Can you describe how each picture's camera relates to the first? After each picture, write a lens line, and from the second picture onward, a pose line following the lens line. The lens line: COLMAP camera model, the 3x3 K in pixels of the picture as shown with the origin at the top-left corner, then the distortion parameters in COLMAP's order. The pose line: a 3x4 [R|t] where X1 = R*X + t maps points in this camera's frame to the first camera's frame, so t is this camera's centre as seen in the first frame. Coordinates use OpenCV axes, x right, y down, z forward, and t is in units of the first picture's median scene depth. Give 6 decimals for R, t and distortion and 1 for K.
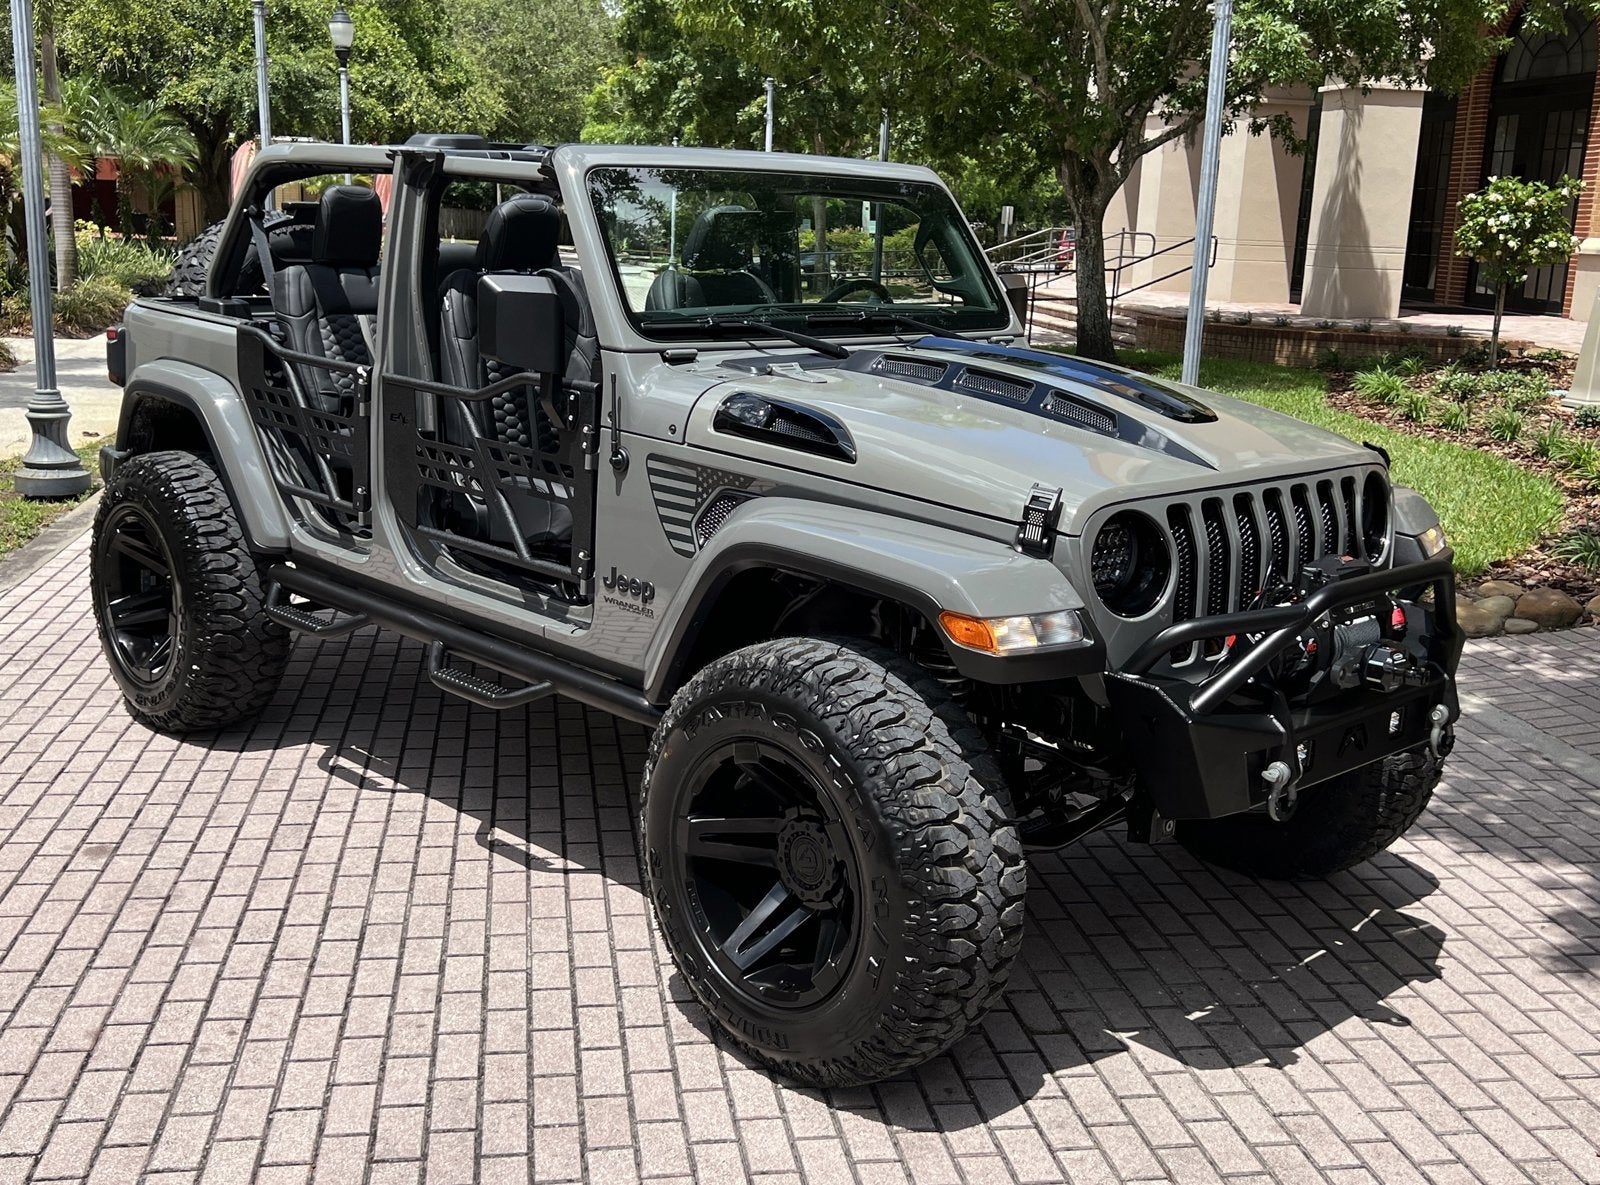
lens RADIAL K [[1593.4, 0, 791.1], [0, 1593.4, 602.0], [0, 0, 1]] dist [0.018090, 0.000000]
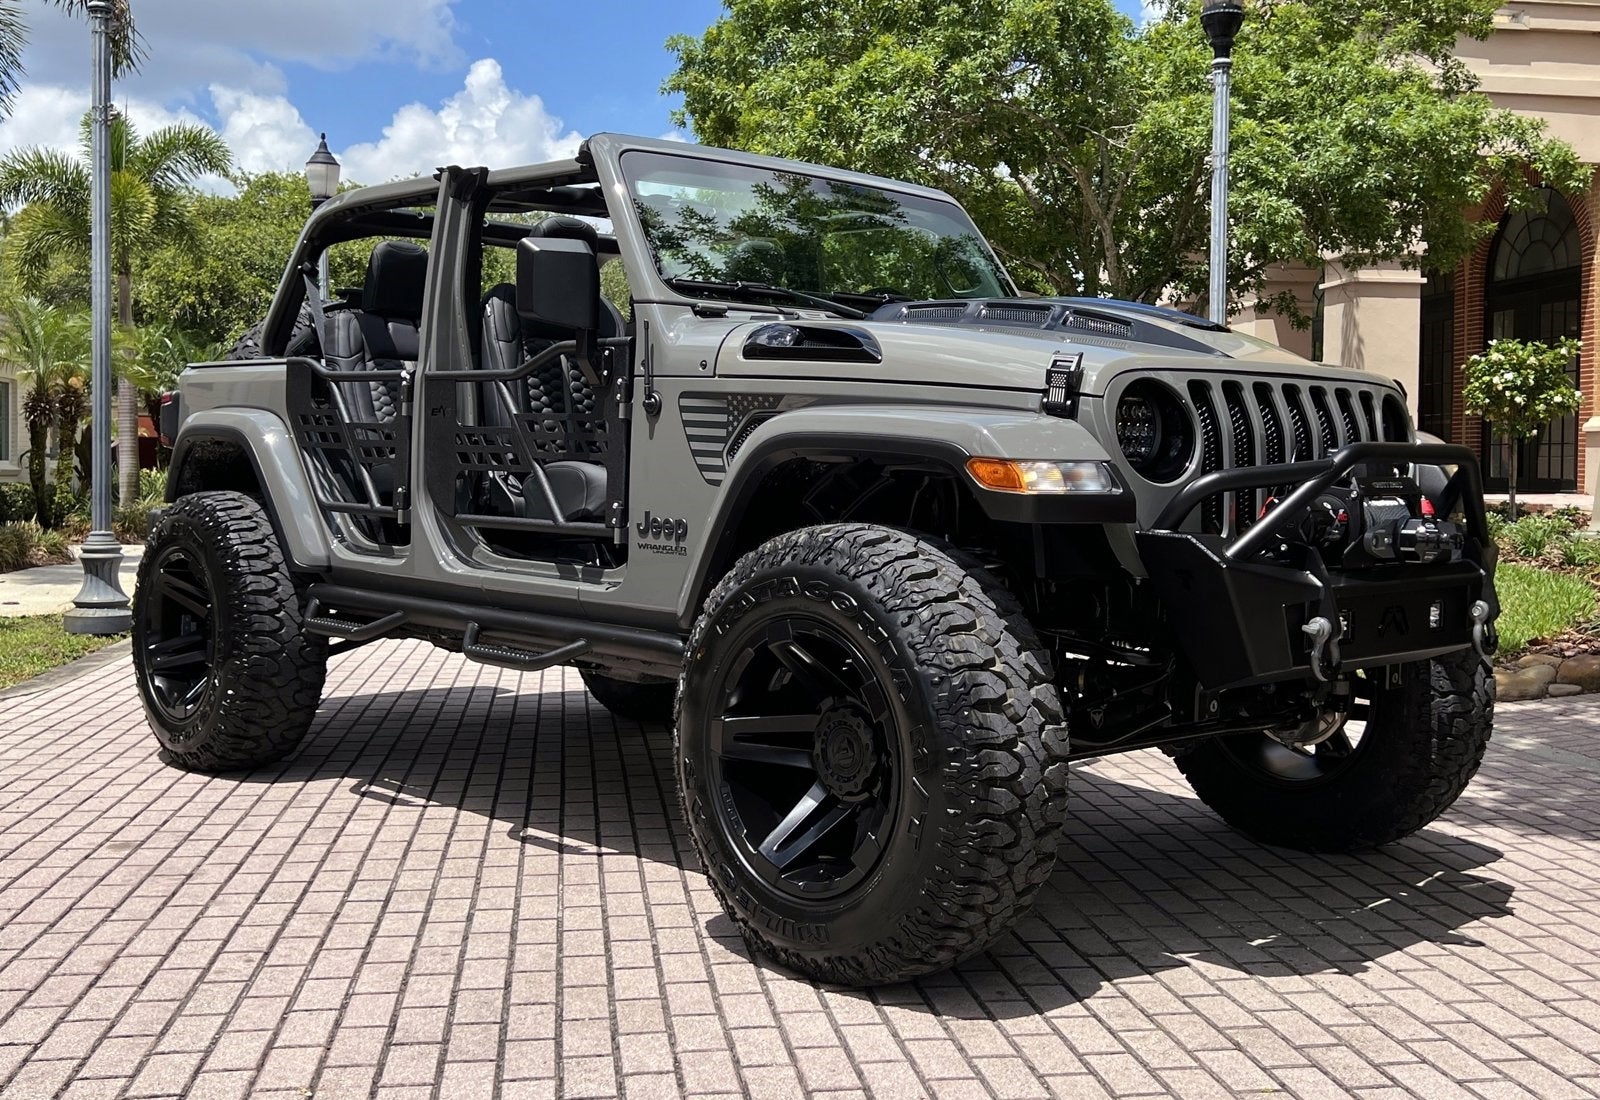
lens RADIAL K [[1575.6, 0, 814.9], [0, 1575.6, 524.5], [0, 0, 1]] dist [0.018698, 0.000000]
pose [[0.999638, -0.025787, -0.007656, 0.002445], [0.023760, 0.979889, -0.198126, 0.180260], [0.012611, 0.197872, 0.980147, 0.021558]]
